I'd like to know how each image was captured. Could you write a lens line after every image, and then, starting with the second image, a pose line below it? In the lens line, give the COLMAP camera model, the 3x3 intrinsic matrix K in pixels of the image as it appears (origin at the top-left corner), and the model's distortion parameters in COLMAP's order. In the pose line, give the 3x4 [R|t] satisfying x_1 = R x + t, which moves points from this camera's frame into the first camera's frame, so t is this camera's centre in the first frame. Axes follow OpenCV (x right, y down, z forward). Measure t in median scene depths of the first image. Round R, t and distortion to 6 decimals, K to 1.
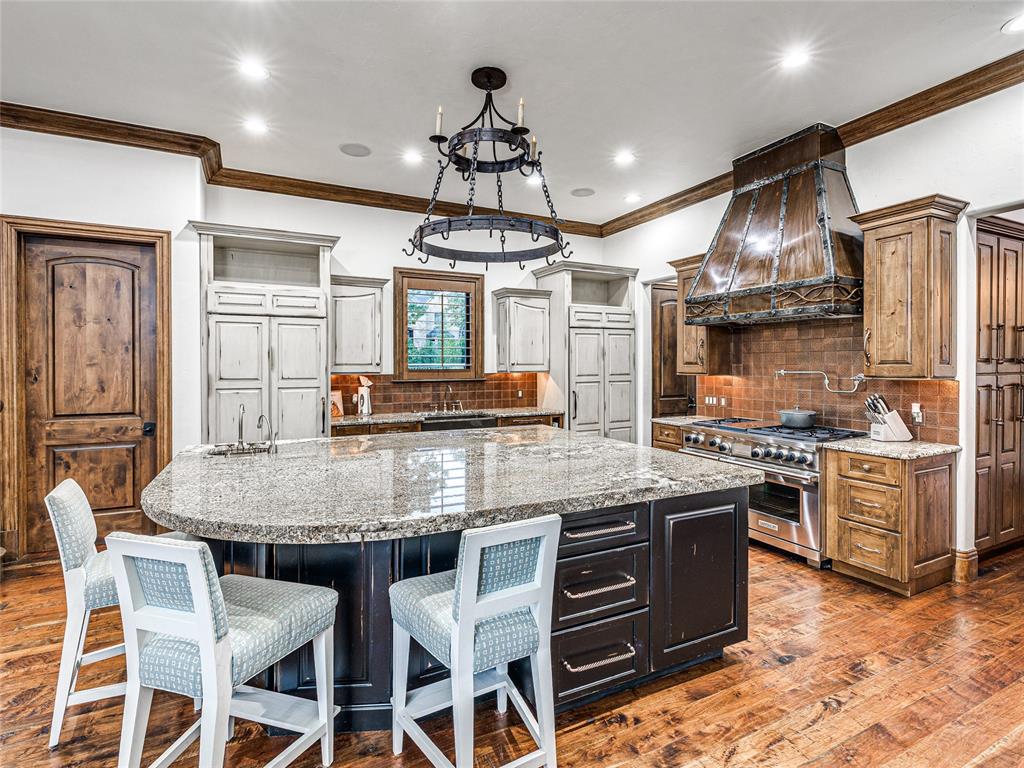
lens RADIAL K [[468.6, 0, 465.9], [0, 468.6, 374.9], [0, 0, 1]] dist [0.000288, 0.000036]
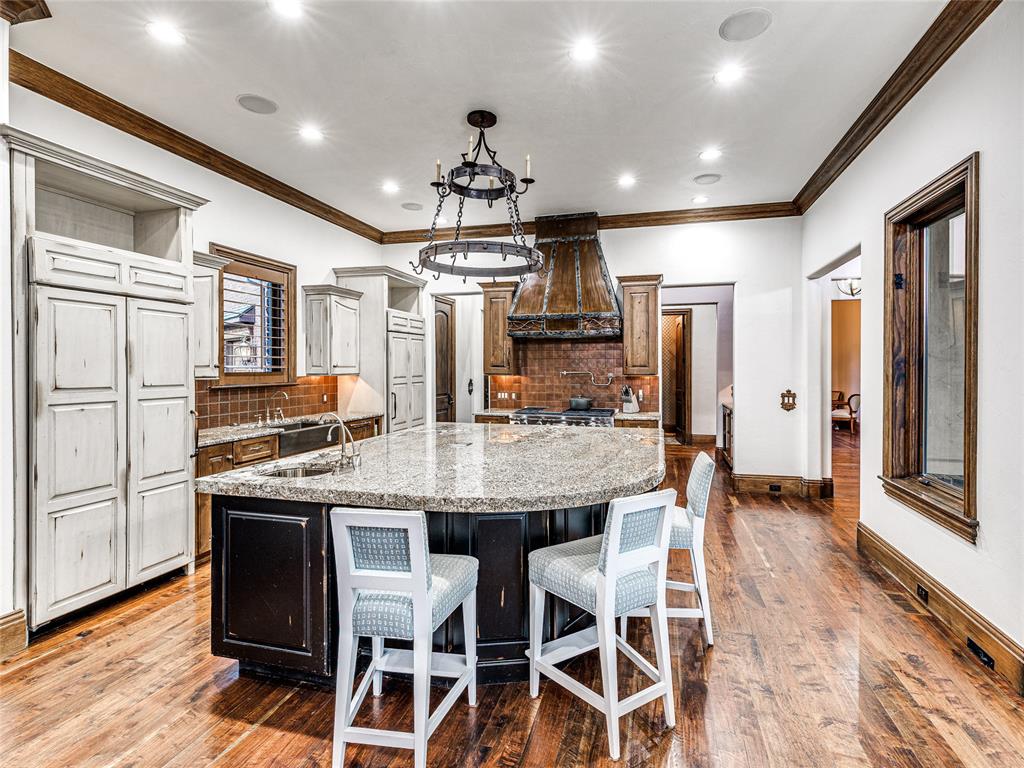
lens RADIAL K [[489.4, 0, 511.2], [0, 489.4, 378.8], [0, 0, 1]] dist [0.000921, 0.000219]
pose [[0.683577, -0.015378, 0.729716, -0.474220], [0.013709, 0.999872, 0.008230, -0.001836], [-0.729749, 0.004378, 0.683701, 0.082415]]
